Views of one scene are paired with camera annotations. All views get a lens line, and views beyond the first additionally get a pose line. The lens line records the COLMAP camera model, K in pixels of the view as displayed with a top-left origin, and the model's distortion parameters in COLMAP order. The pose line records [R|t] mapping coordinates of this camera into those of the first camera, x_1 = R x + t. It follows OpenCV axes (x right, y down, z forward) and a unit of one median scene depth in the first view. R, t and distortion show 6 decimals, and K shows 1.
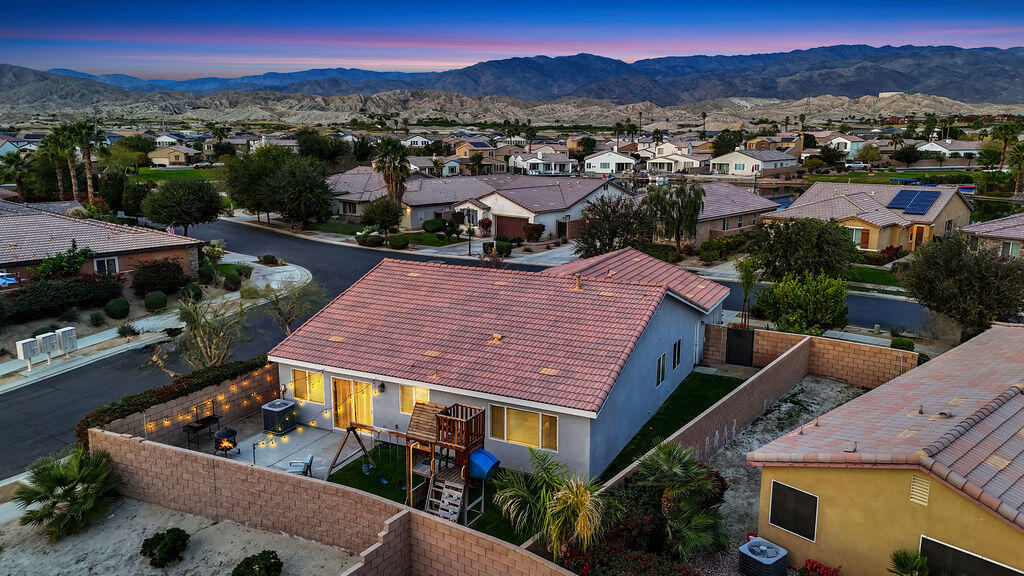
lens RADIAL K [[752.9, 0, 508.7], [0, 752.9, 290.6], [0, 0, 1]] dist [0.089715, -0.087159]
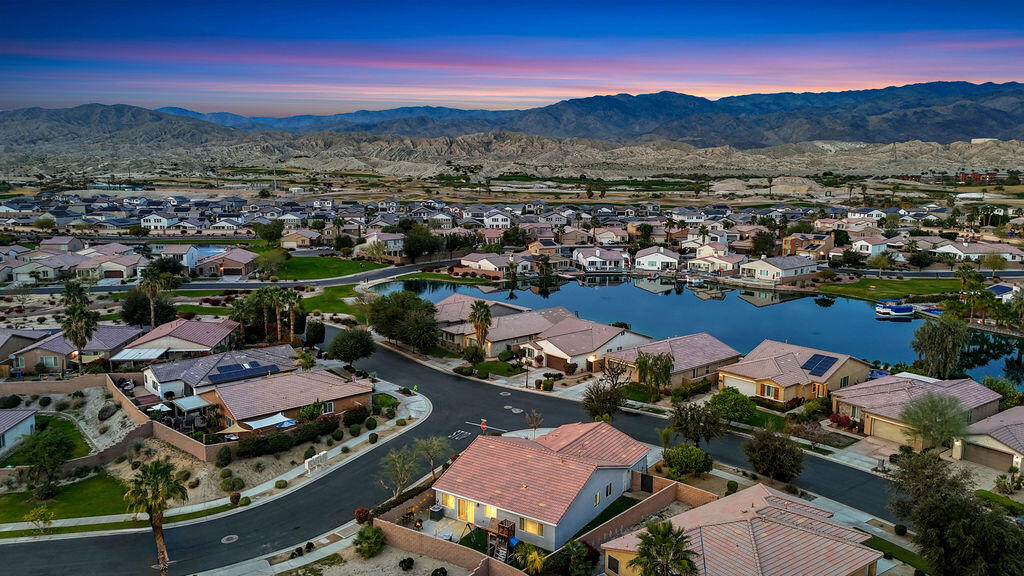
lens RADIAL K [[752.9, 0, 508.7], [0, 752.9, 290.6], [0, 0, 1]] dist [0.089715, -0.087159]
pose [[0.994495, 0.024945, -0.101773, 0.050096], [-0.029340, 0.998690, -0.041920, -0.139507], [0.100594, 0.044675, 0.993924, -0.442710]]
